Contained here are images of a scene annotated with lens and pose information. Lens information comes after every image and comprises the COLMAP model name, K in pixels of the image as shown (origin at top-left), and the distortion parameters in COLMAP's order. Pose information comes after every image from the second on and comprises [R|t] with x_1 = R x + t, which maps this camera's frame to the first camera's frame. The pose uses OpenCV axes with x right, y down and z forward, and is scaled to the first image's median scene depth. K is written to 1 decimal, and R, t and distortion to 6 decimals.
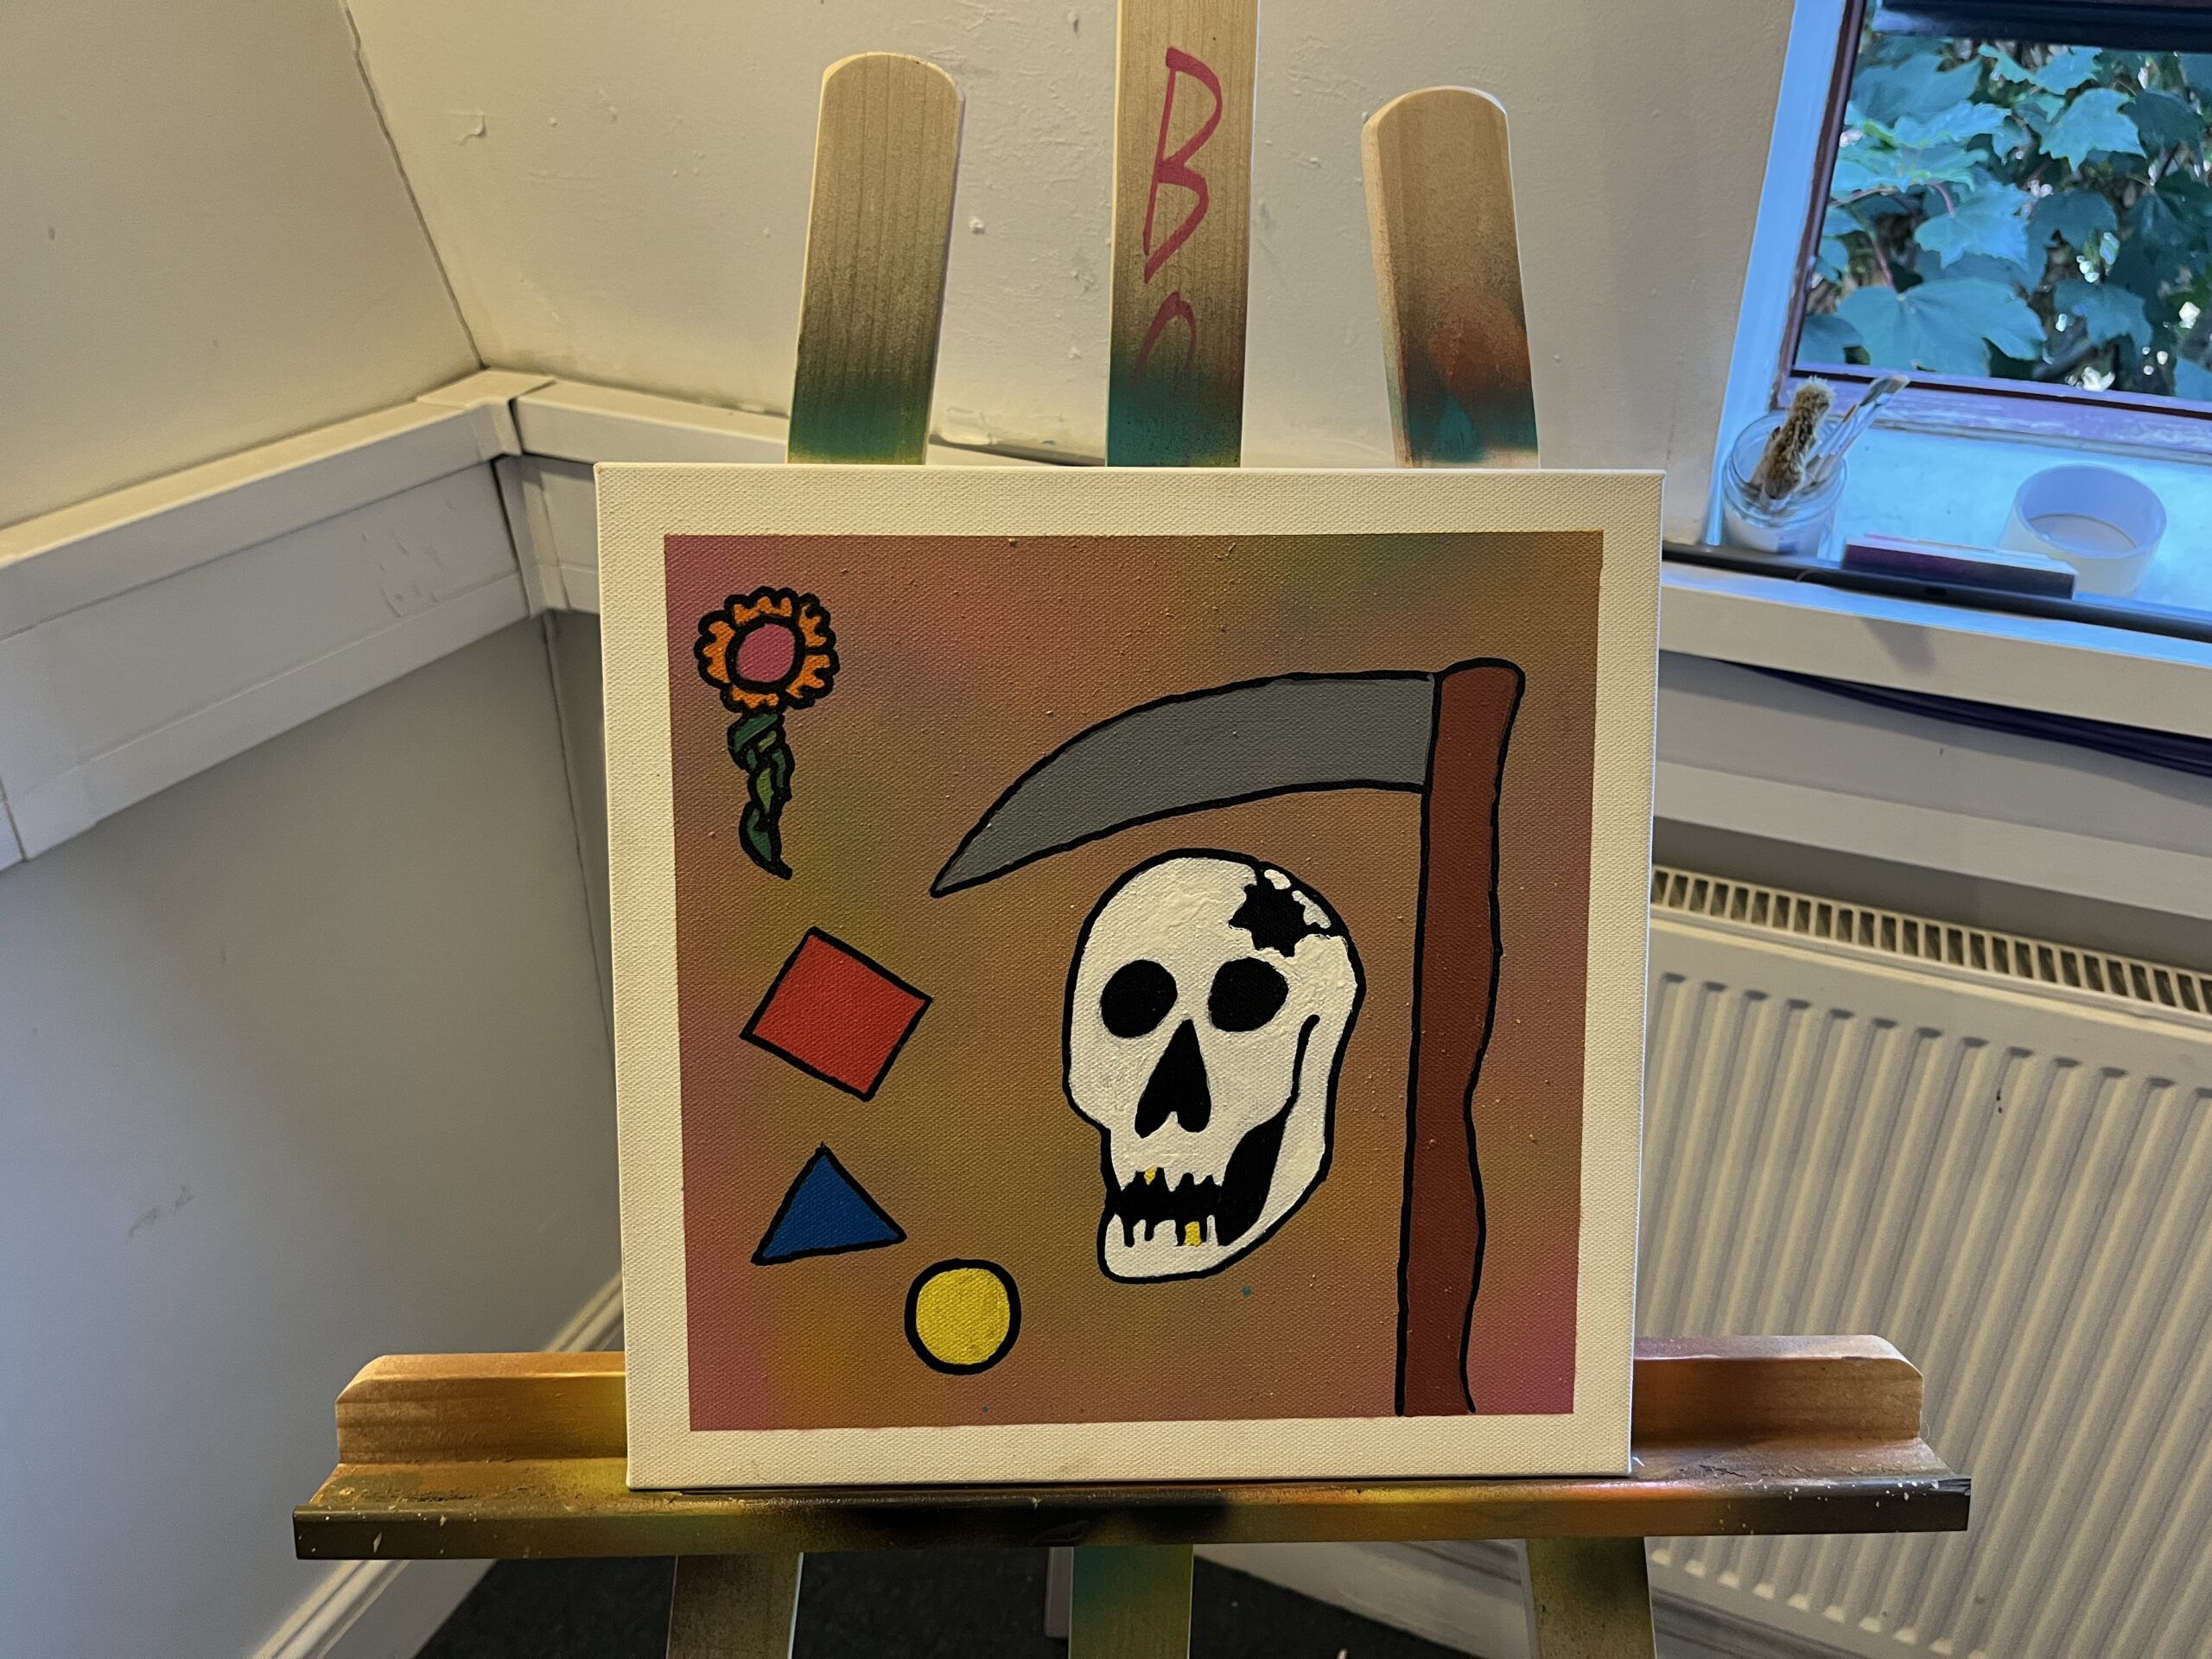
lens RADIAL K [[1672.3, 0, 1123.2], [0, 1672.3, 836.2], [0, 0, 1]] dist [0.023554, -0.045490]
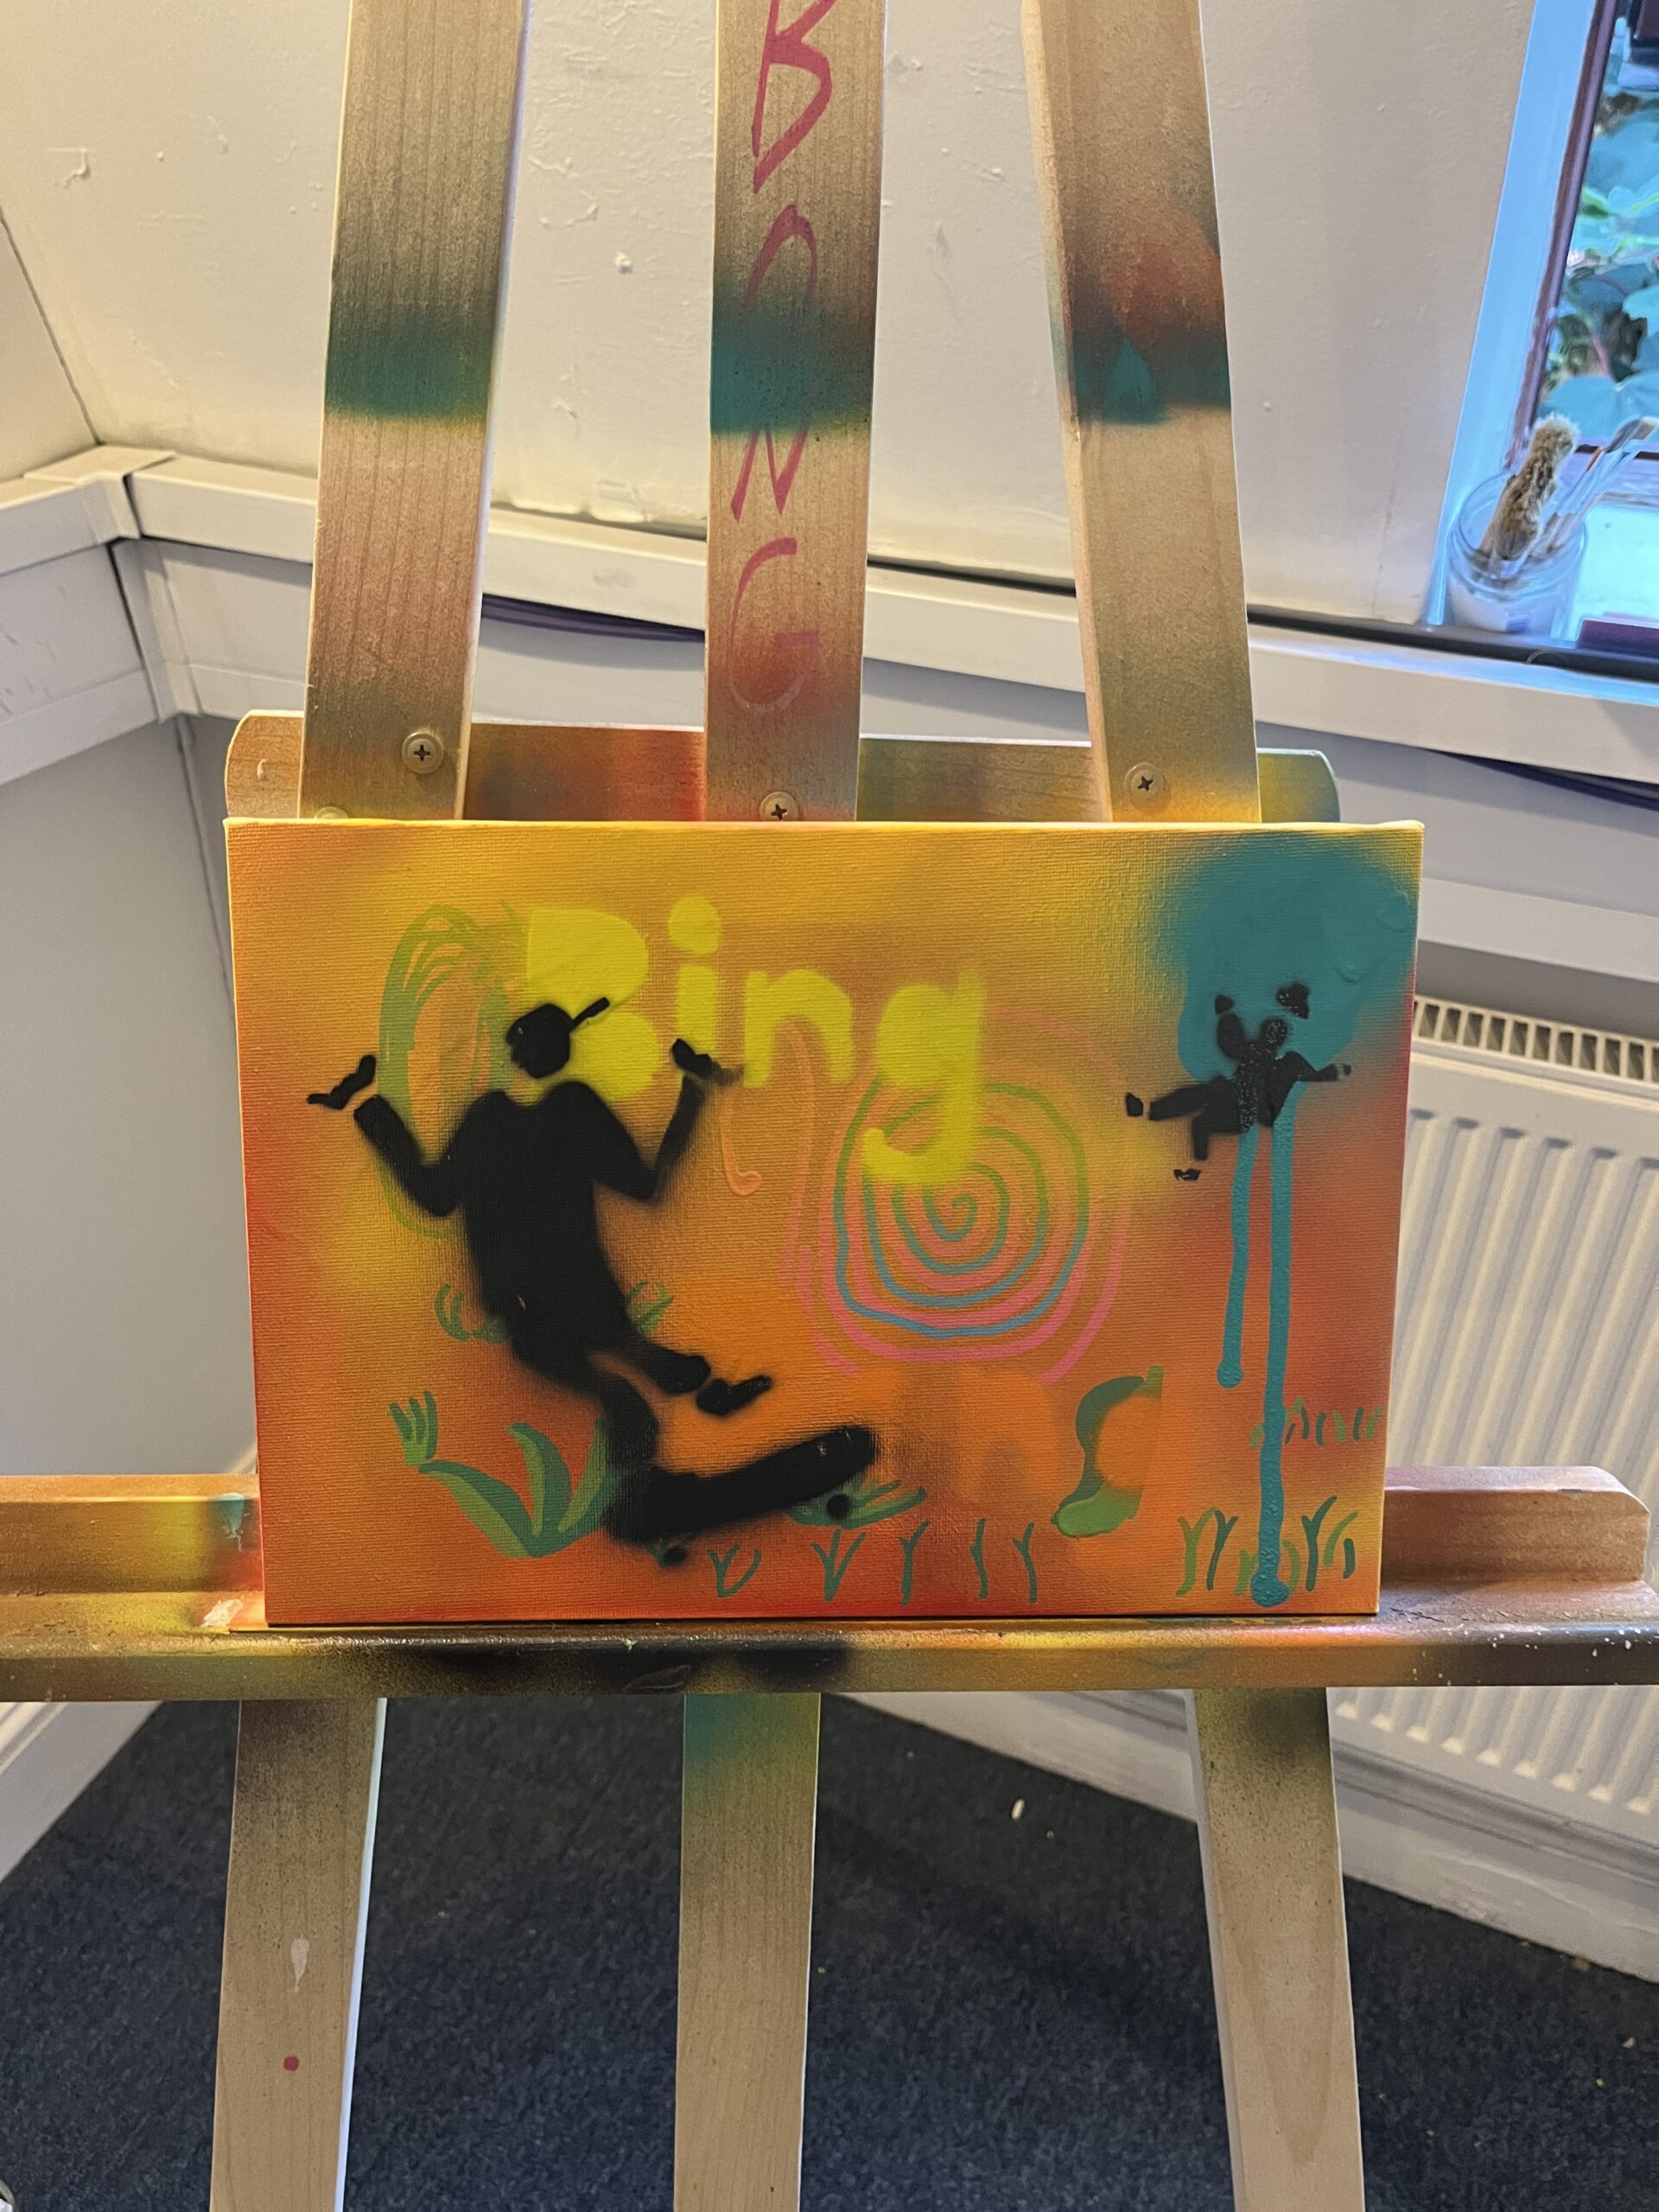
lens RADIAL K [[1672.3, 0, 814.1], [0, 1672.3, 1125.5], [0, 0, 1]] dist [0.023554, -0.045490]
pose [[0.999955, 0.004685, -0.008286, 0.025897], [-0.004074, 0.997376, 0.072285, 0.032849], [0.008603, -0.072248, 0.997350, 0.076175]]
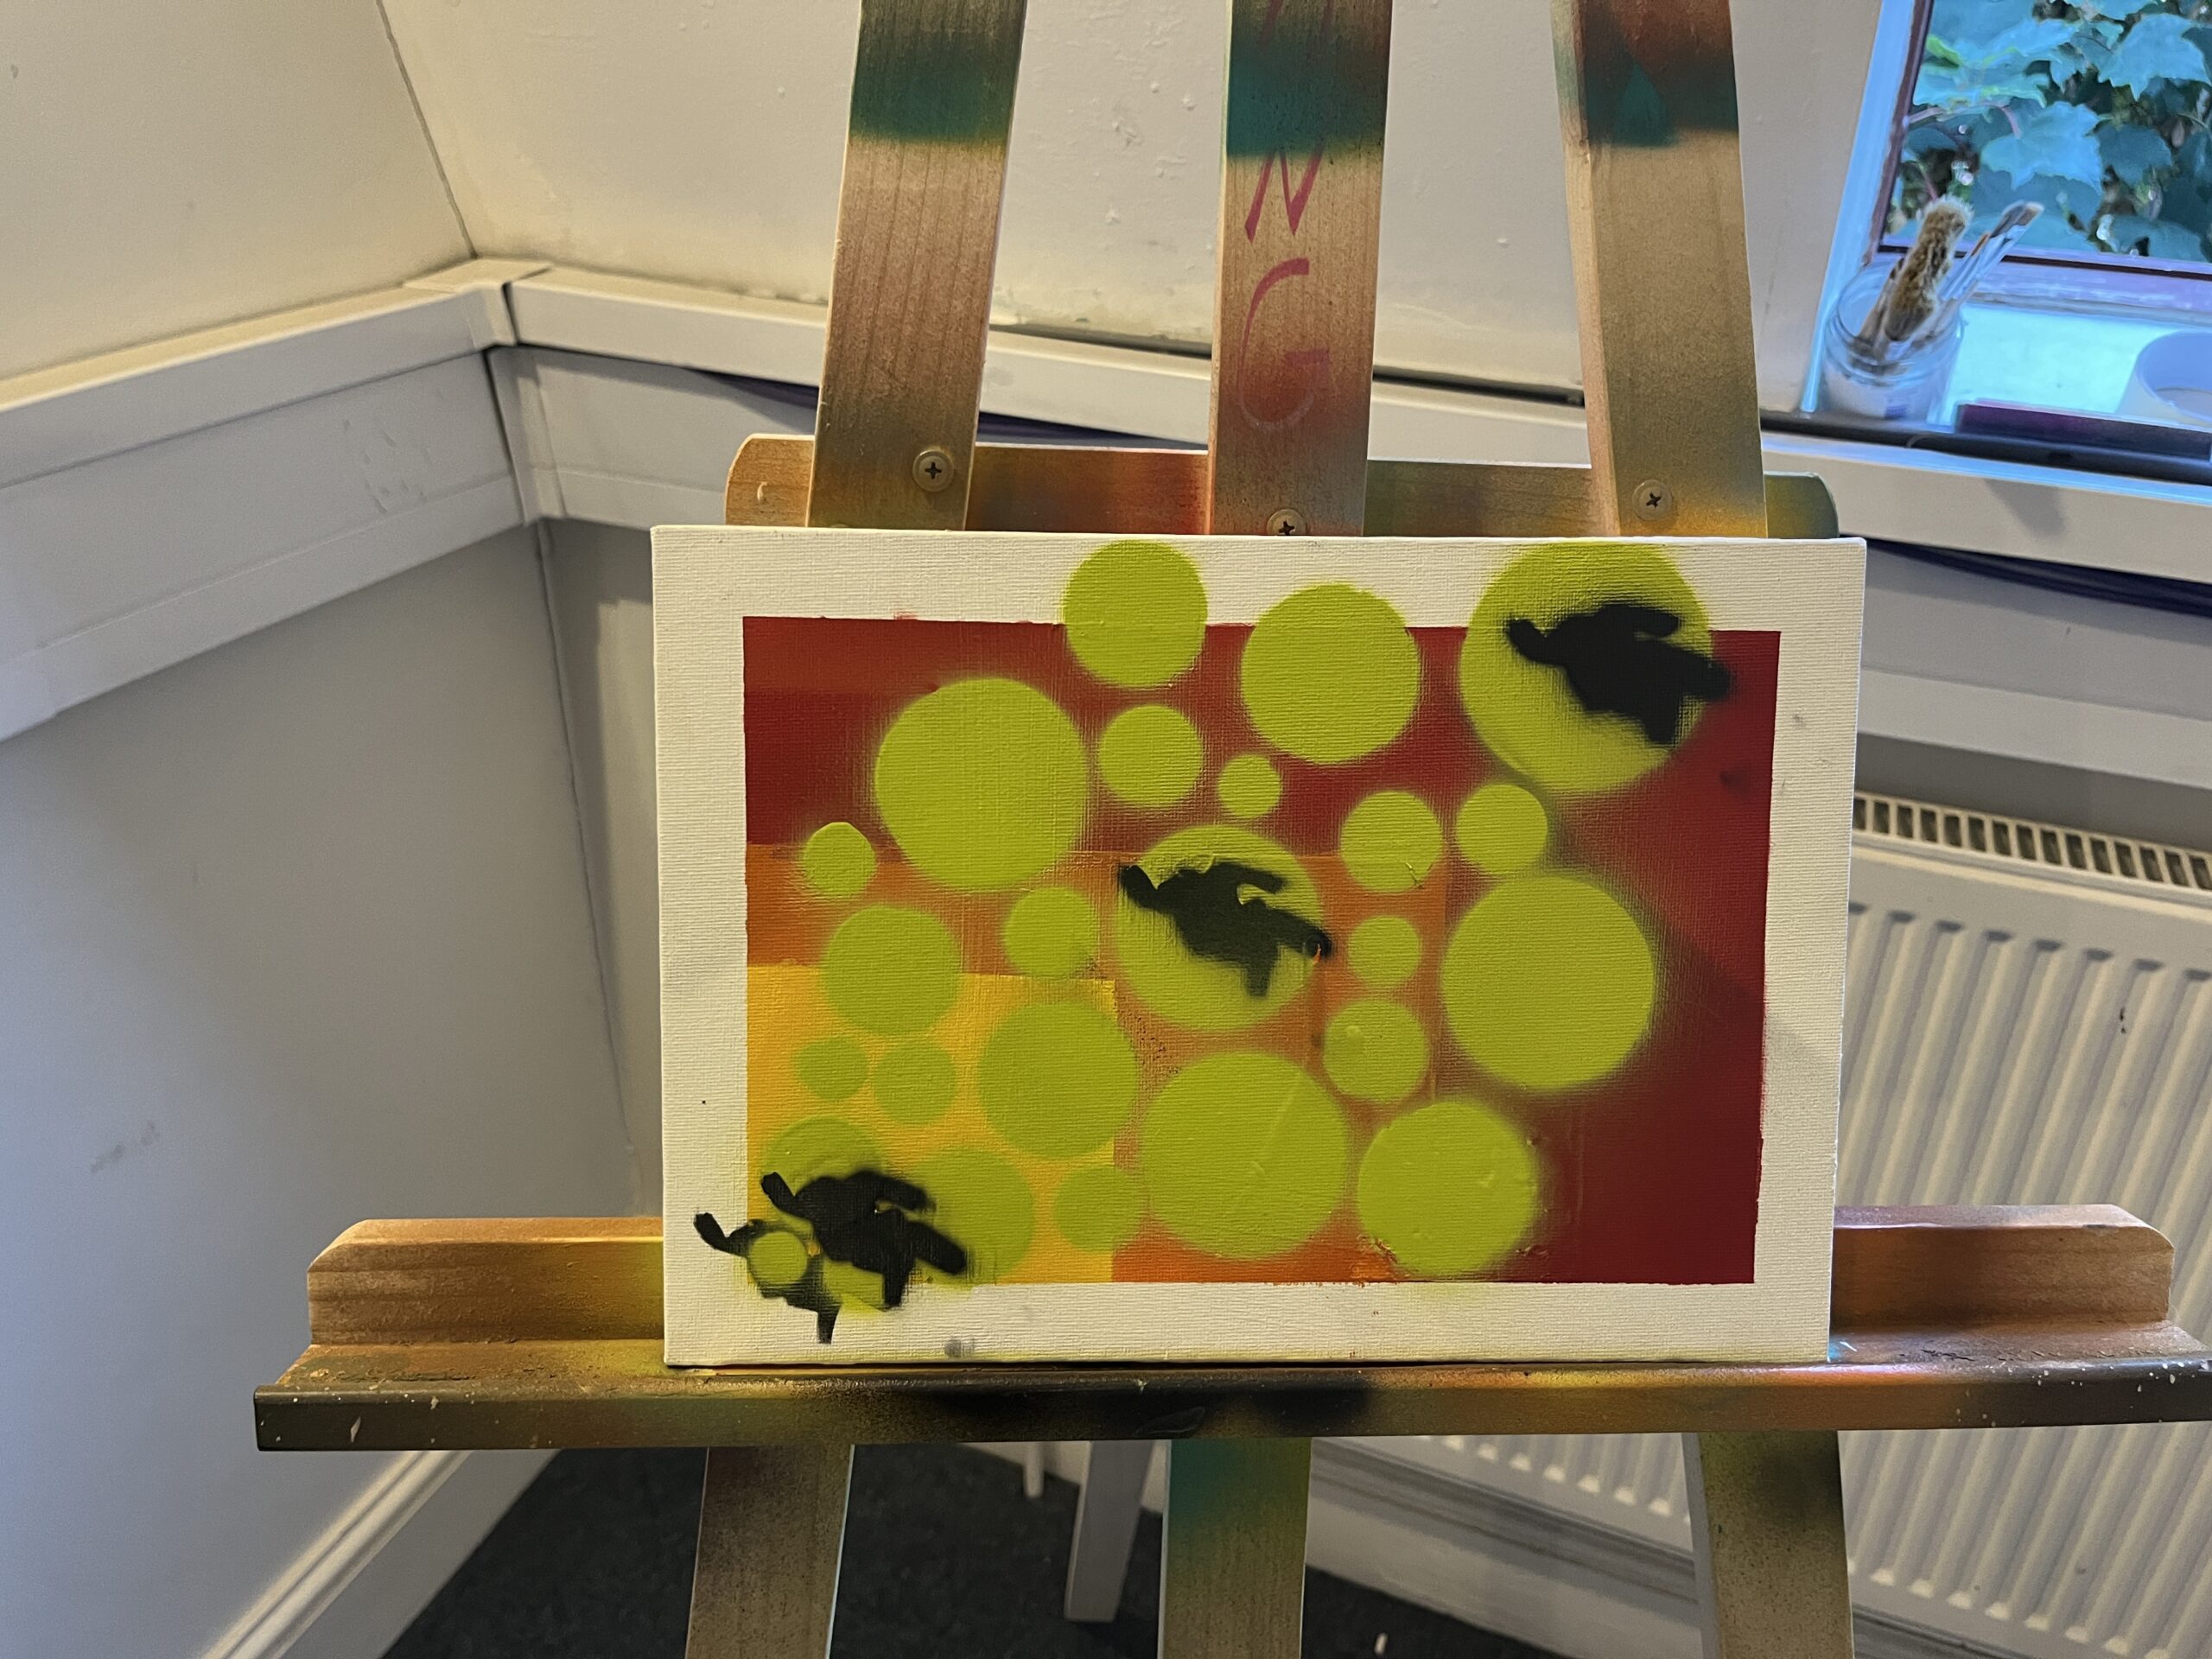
lens RADIAL K [[1672.3, 0, 1100.4], [0, 1672.3, 830.4], [0, 0, 1]] dist [0.023554, -0.045490]
pose [[0.999995, 0.000485, -0.003195, -0.036339], [-0.000517, 0.999950, -0.009944, 0.066681], [0.003190, 0.009946, 0.999945, 0.083142]]
